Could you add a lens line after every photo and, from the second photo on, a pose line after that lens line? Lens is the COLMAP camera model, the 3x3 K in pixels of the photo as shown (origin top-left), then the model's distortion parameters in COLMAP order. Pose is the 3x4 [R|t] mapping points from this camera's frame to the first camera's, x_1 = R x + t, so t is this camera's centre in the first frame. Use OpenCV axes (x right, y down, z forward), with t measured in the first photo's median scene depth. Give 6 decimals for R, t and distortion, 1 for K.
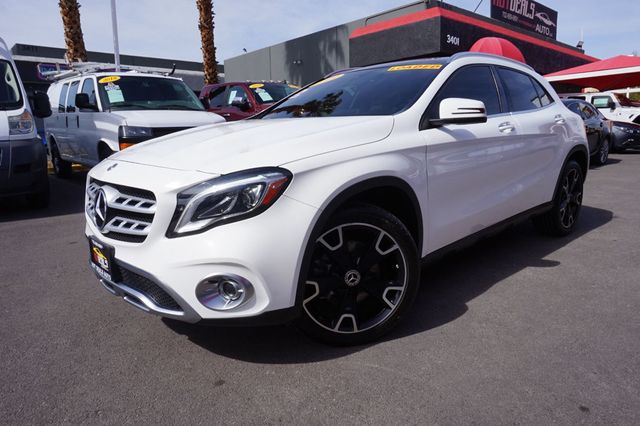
lens RADIAL K [[436.1, 0, 320.0], [0, 436.1, 213.0], [0, 0, 1]] dist [-0.035788, 0.035363]
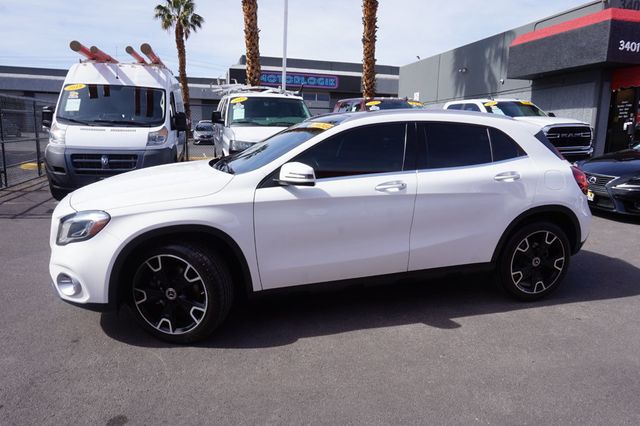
lens RADIAL K [[436.9, 0, 320.0], [0, 436.9, 213.0], [0, 0, 1]] dist [-0.028824, 0.041890]
pose [[0.887622, 0.129017, -0.442134, 0.331871], [-0.125799, 0.991375, 0.036736, -0.066596], [0.443061, 0.023012, 0.896196, -0.008822]]
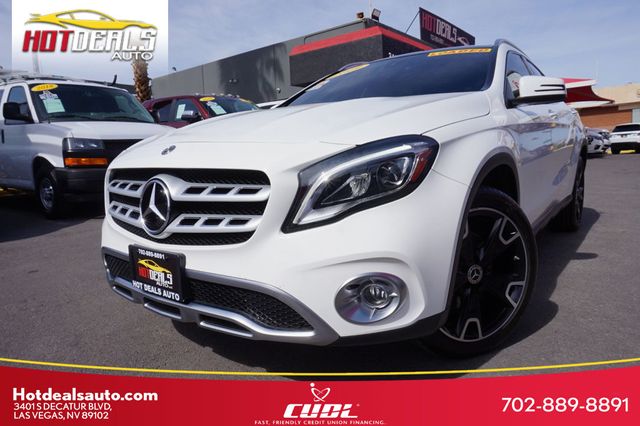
lens RADIAL K [[436.1, 0, 320.0], [0, 436.1, 213.0], [0, 0, 1]] dist [-0.035788, 0.035363]
pose [[0.983135, -0.045185, 0.177214, -0.113394], [0.054795, 0.997259, -0.049712, 0.017389], [-0.174482, 0.058584, 0.982916, 0.068319]]
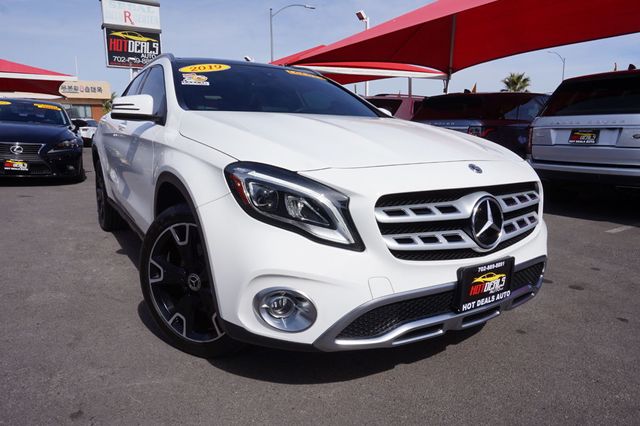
lens RADIAL K [[436.1, 0, 320.0], [0, 436.1, 213.0], [0, 0, 1]] dist [-0.035788, 0.035363]
pose [[0.132392, -0.159662, 0.978254, -0.416626], [0.177563, 0.974797, 0.135067, -0.059026], [-0.975163, 0.155820, 0.157405, 0.369305]]
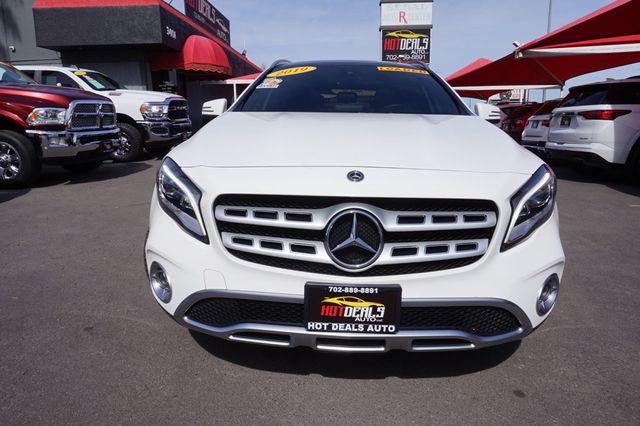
lens RADIAL K [[436.1, 0, 320.0], [0, 436.1, 213.0], [0, 0, 1]] dist [-0.035788, 0.035363]
pose [[0.703277, -0.122069, 0.700357, -0.322755], [0.116290, 0.991632, 0.056063, -0.029637], [-0.701340, 0.042017, 0.711588, 0.171071]]
